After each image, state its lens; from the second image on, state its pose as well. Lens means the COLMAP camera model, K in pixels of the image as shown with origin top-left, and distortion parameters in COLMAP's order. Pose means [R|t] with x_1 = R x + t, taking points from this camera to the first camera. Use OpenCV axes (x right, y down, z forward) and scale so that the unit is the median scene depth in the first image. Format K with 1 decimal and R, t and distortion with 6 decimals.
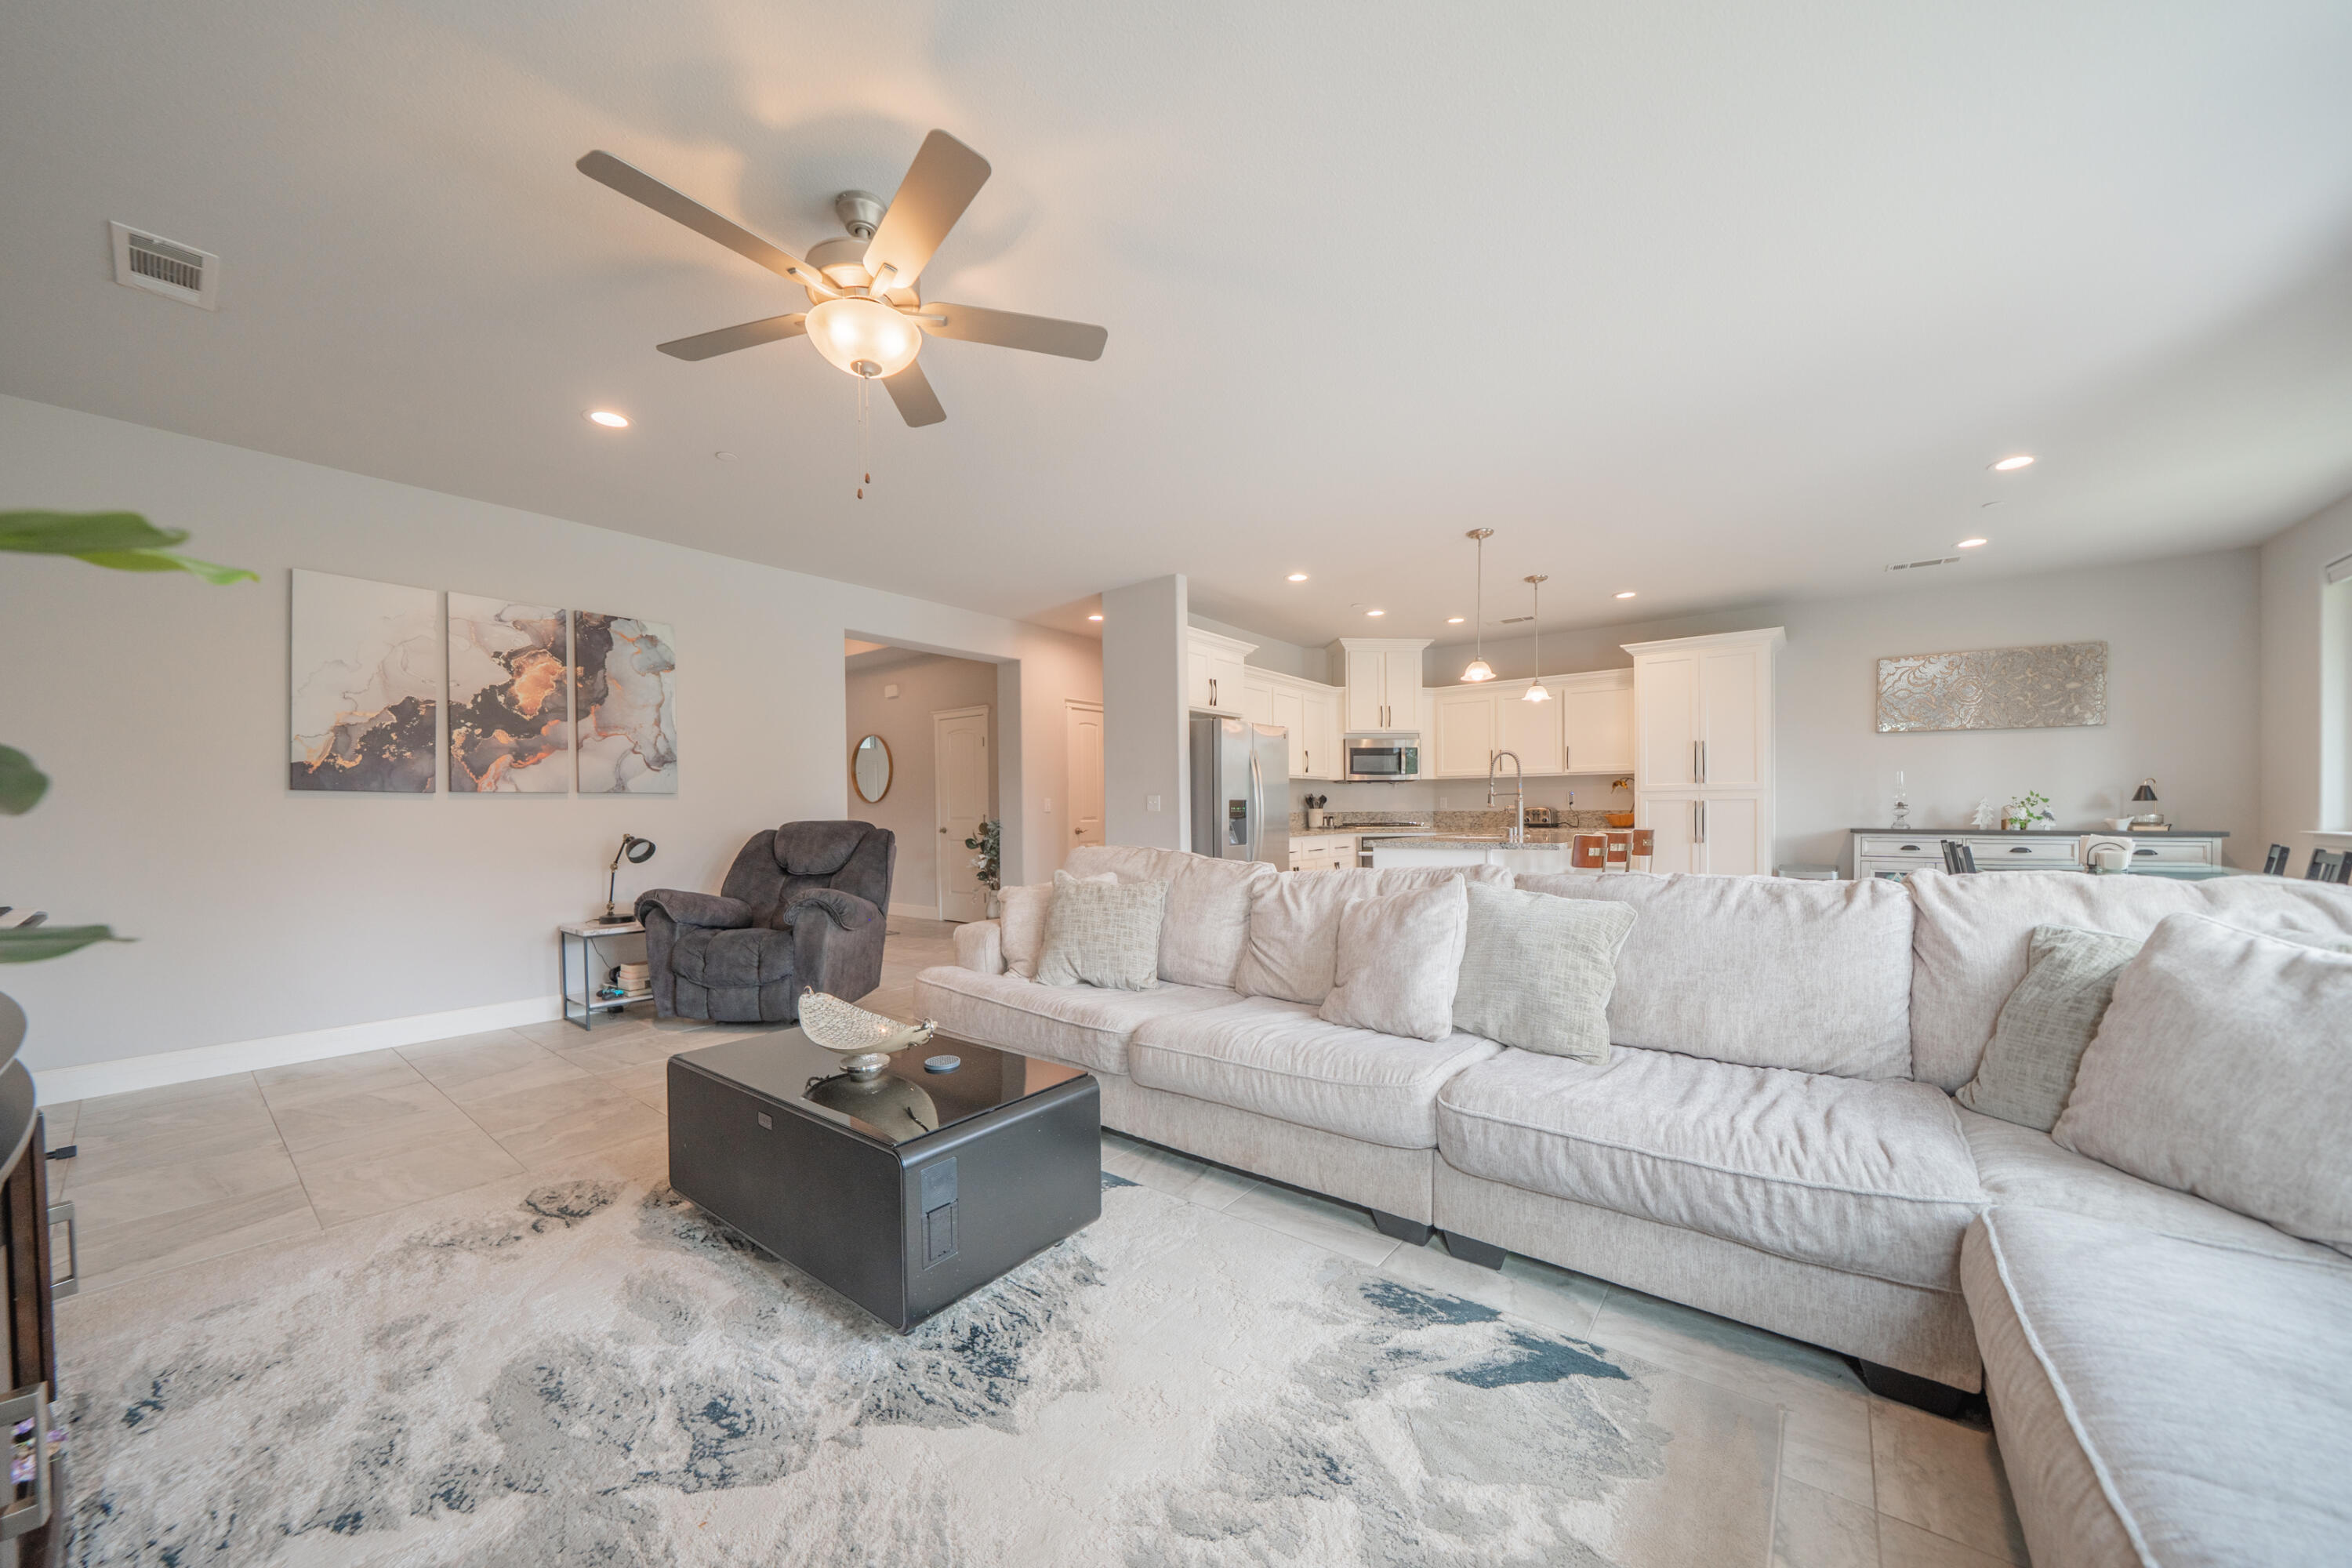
lens RADIAL K [[834.8, 0, 1166.5], [0, 834.8, 824.4], [0, 0, 1]] dist [-0.016087, 0.000223]
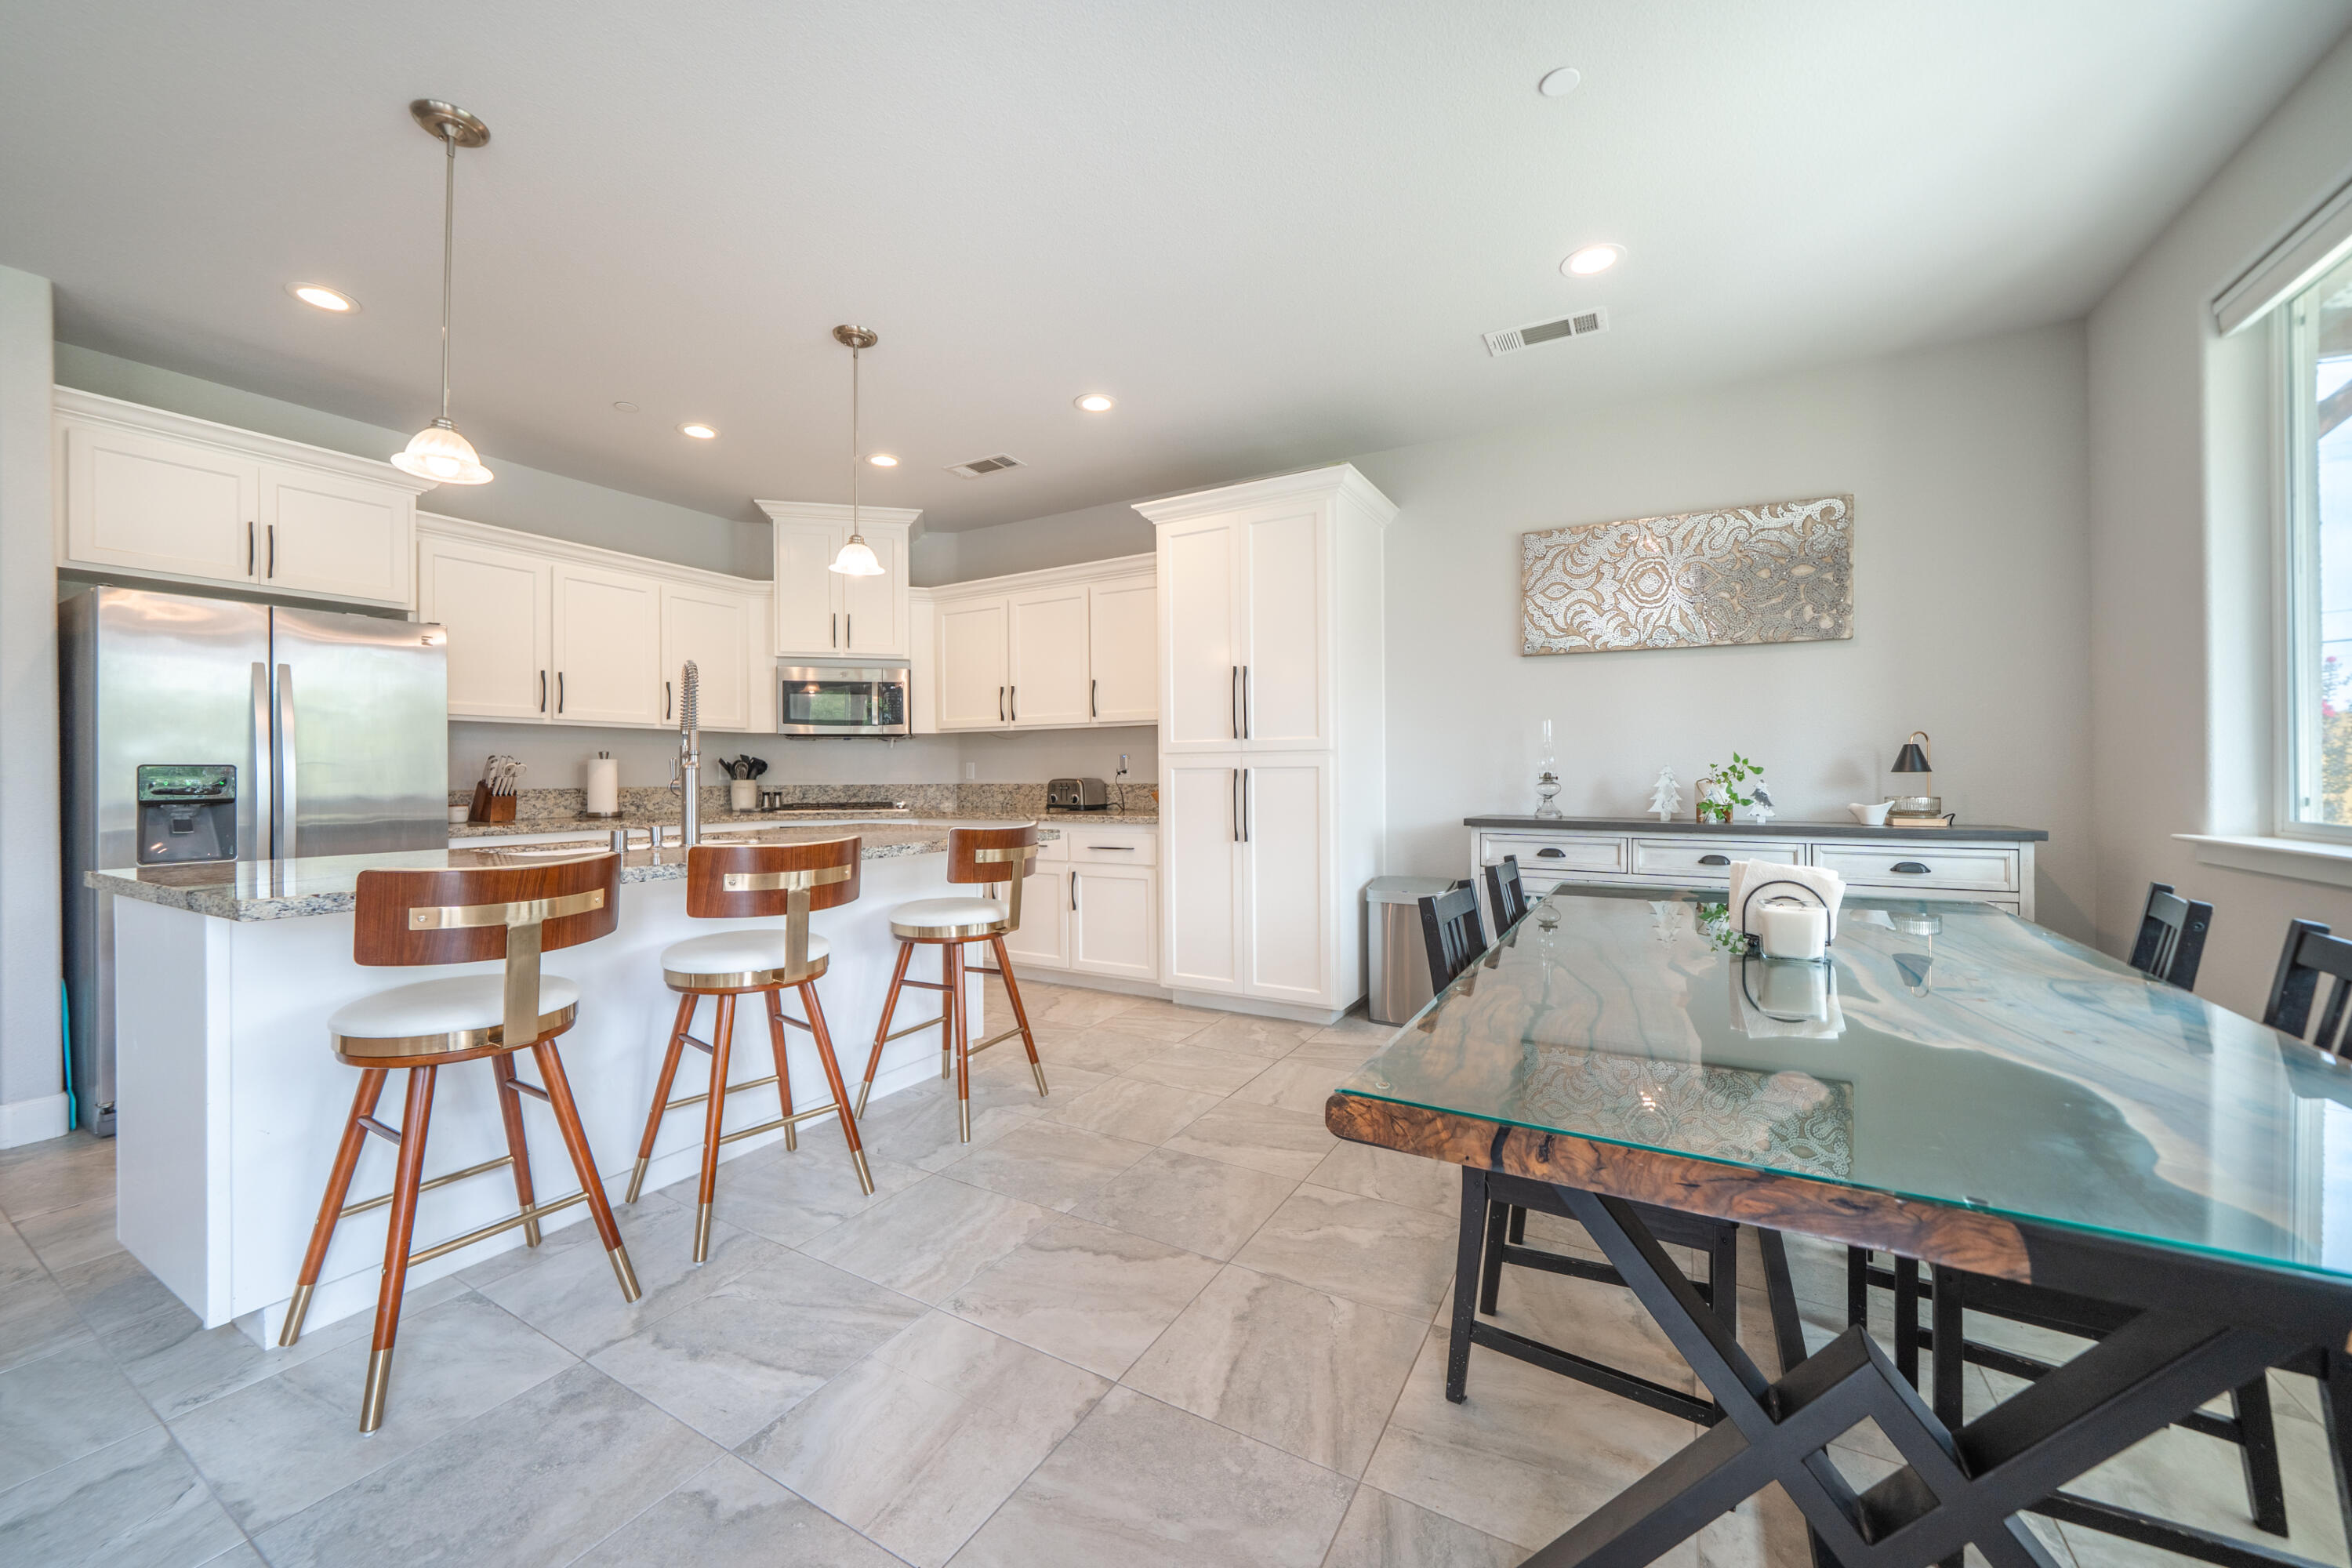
lens RADIAL K [[885.3, 0, 1172.1], [0, 885.3, 775.3], [0, 0, 1]] dist [-0.005982, -0.000182]
pose [[0.990512, 0.002647, 0.137404, 0.538542], [-0.000087, 0.999826, -0.018641, -0.013348], [-0.137429, 0.018452, 0.990340, 0.413603]]
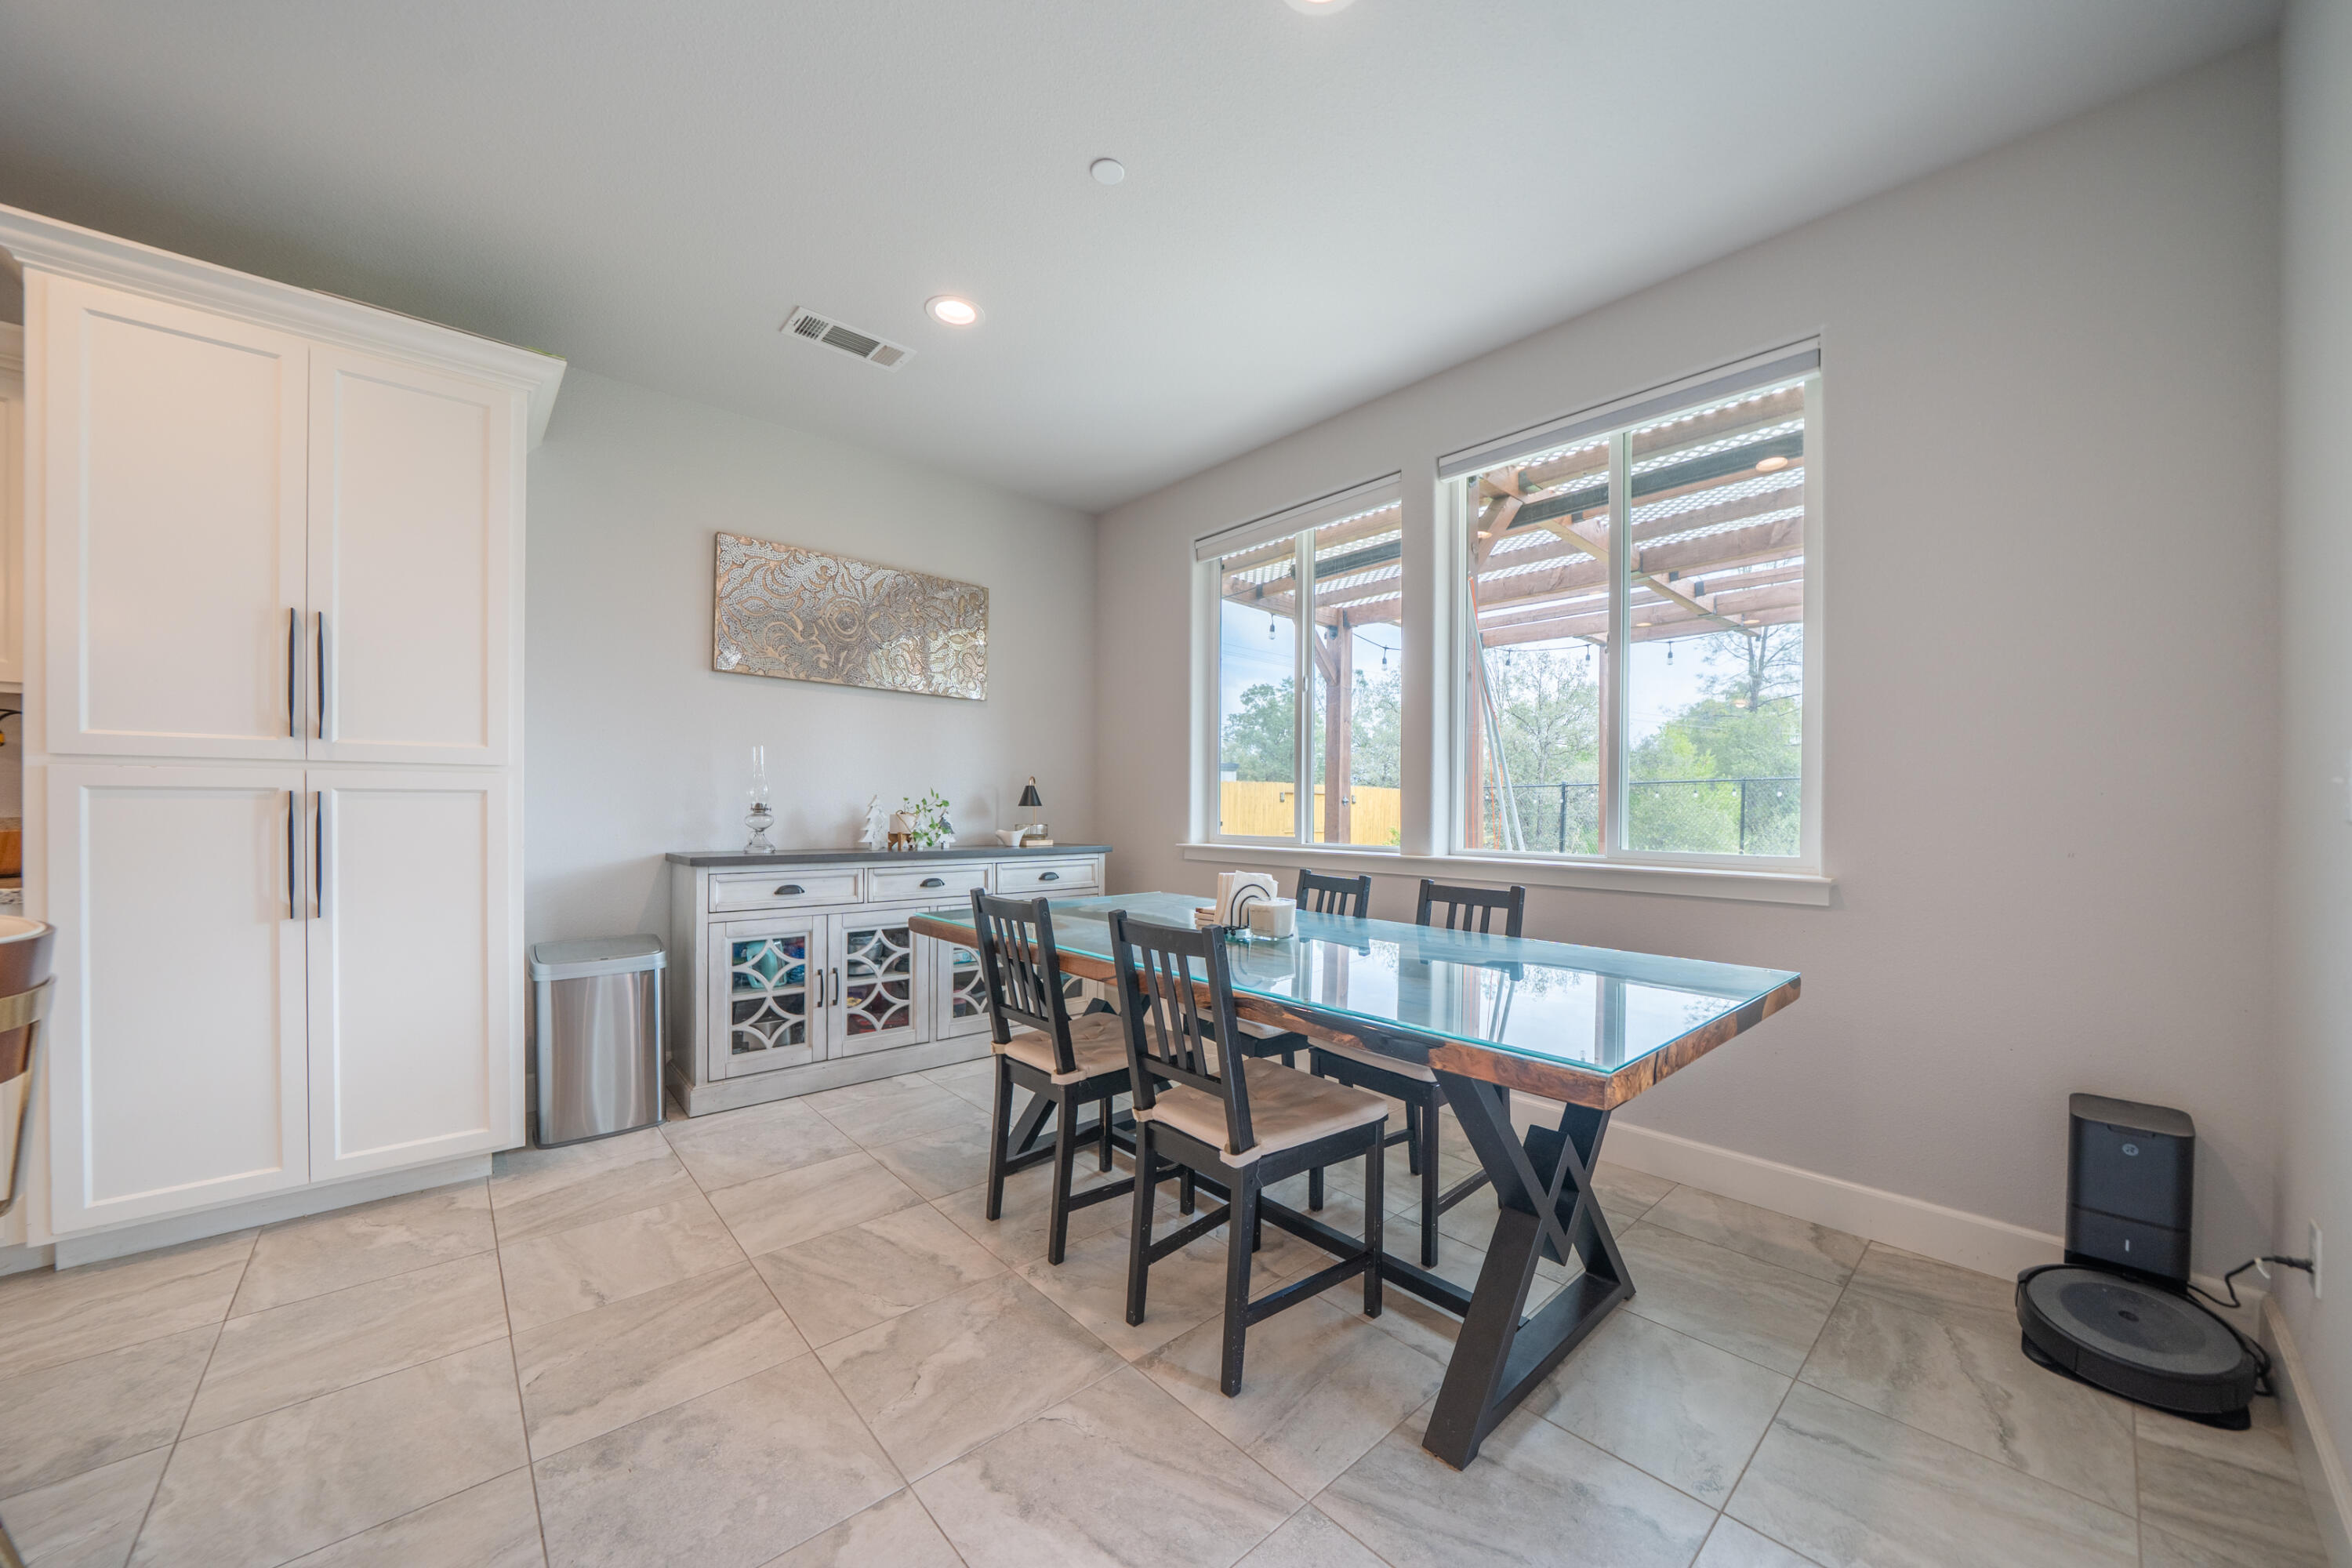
lens RADIAL K [[847.0, 0, 1192.7], [0, 847.0, 812.7], [0, 0, 1]] dist [-0.015032, 0.000237]
pose [[0.163821, 0.002373, 0.986487, 0.394071], [0.010479, 0.999937, -0.004145, -0.015690], [-0.986434, 0.011016, 0.163786, 0.630198]]
